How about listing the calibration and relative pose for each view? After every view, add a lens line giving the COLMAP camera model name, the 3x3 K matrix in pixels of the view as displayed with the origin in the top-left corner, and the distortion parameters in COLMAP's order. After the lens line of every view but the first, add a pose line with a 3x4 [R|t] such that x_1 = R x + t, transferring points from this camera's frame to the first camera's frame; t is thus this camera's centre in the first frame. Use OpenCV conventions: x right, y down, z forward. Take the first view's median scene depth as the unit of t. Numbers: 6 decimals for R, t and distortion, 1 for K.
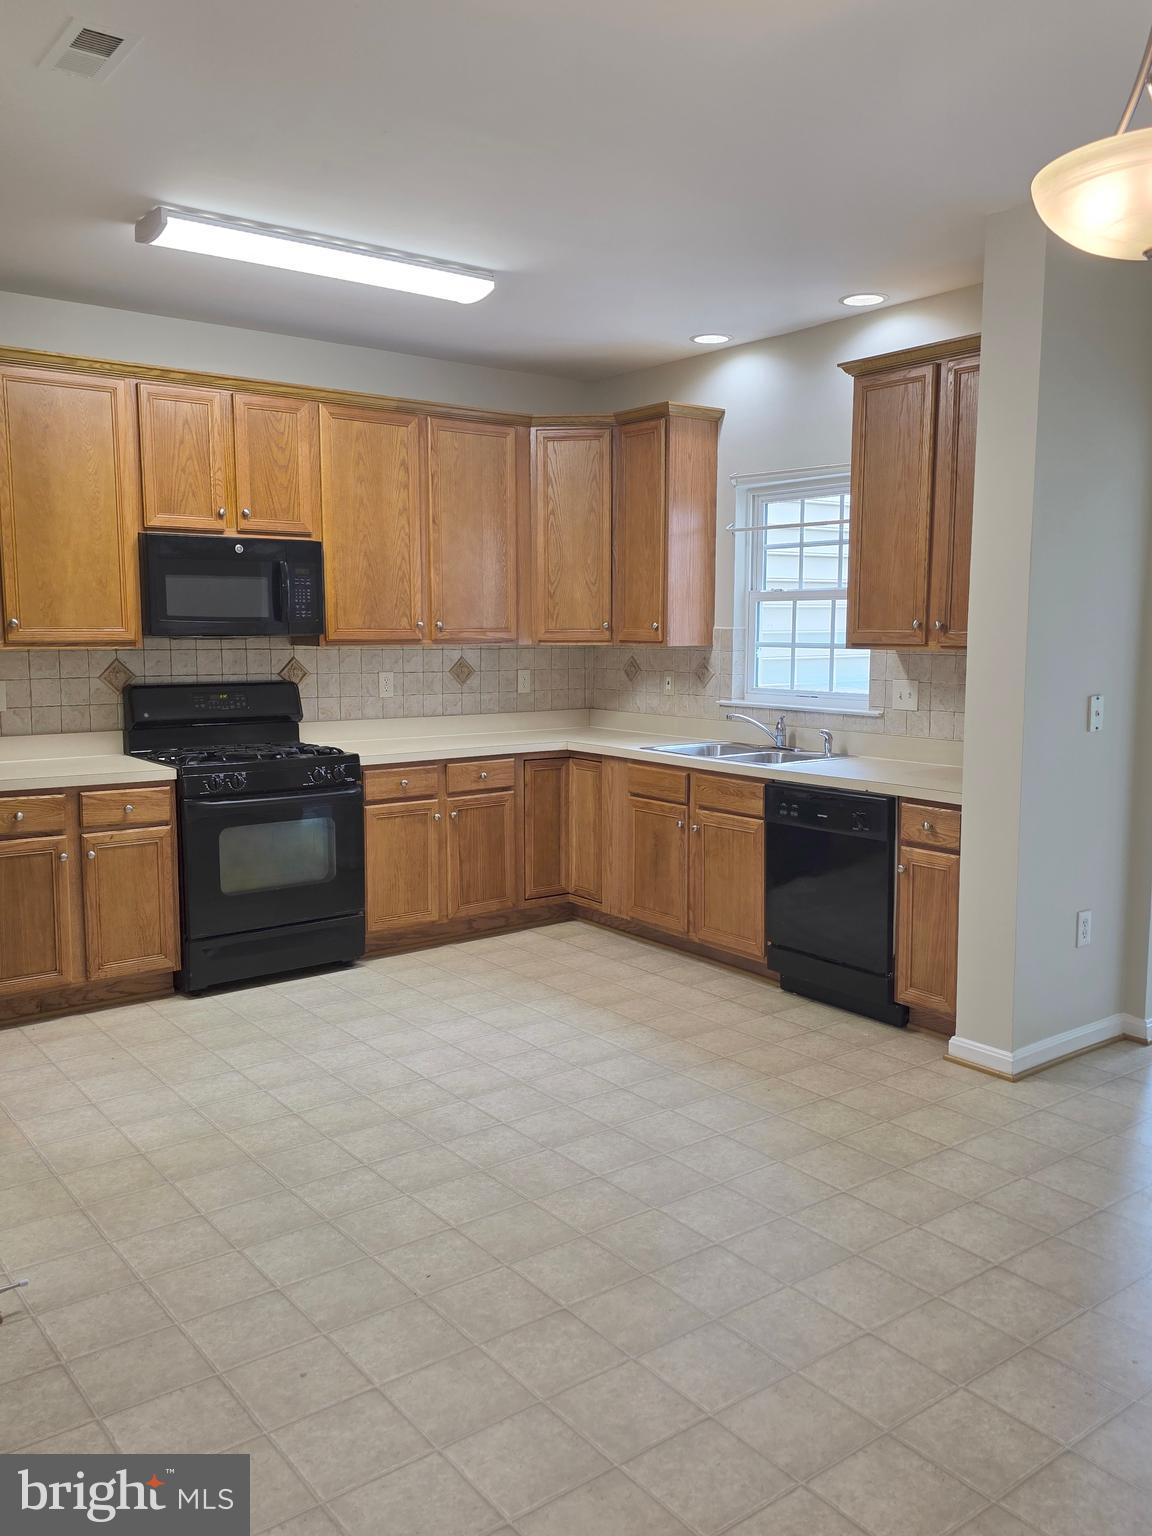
lens RADIAL K [[1211.3, 0, 610.5], [0, 1211.3, 762.9], [0, 0, 1]] dist [0.062901, -0.058842]
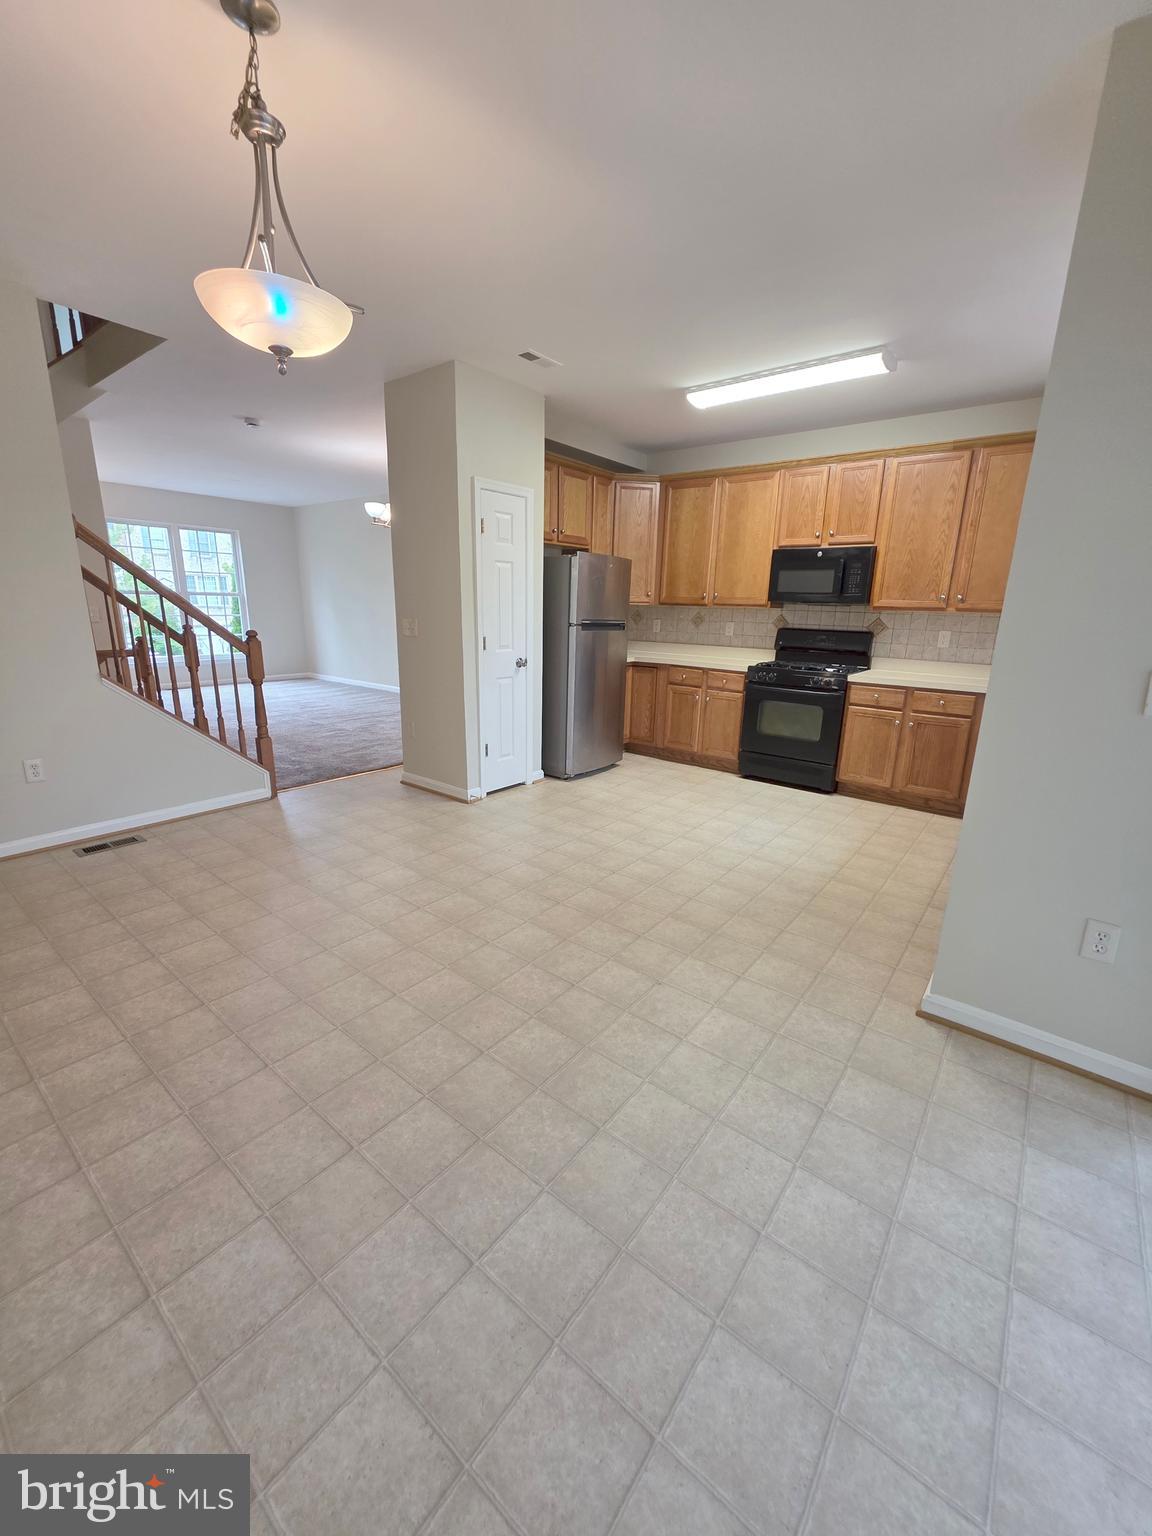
lens RADIAL K [[613.9, 0, 599.7], [0, 613.9, 775.9], [0, 0, 1]] dist [-0.001276, 0.000464]
pose [[0.246664, 0.266311, -0.931791, 0.574708], [-0.132628, 0.961731, 0.239758, -0.032254], [0.959983, 0.064442, 0.272545, 0.454889]]
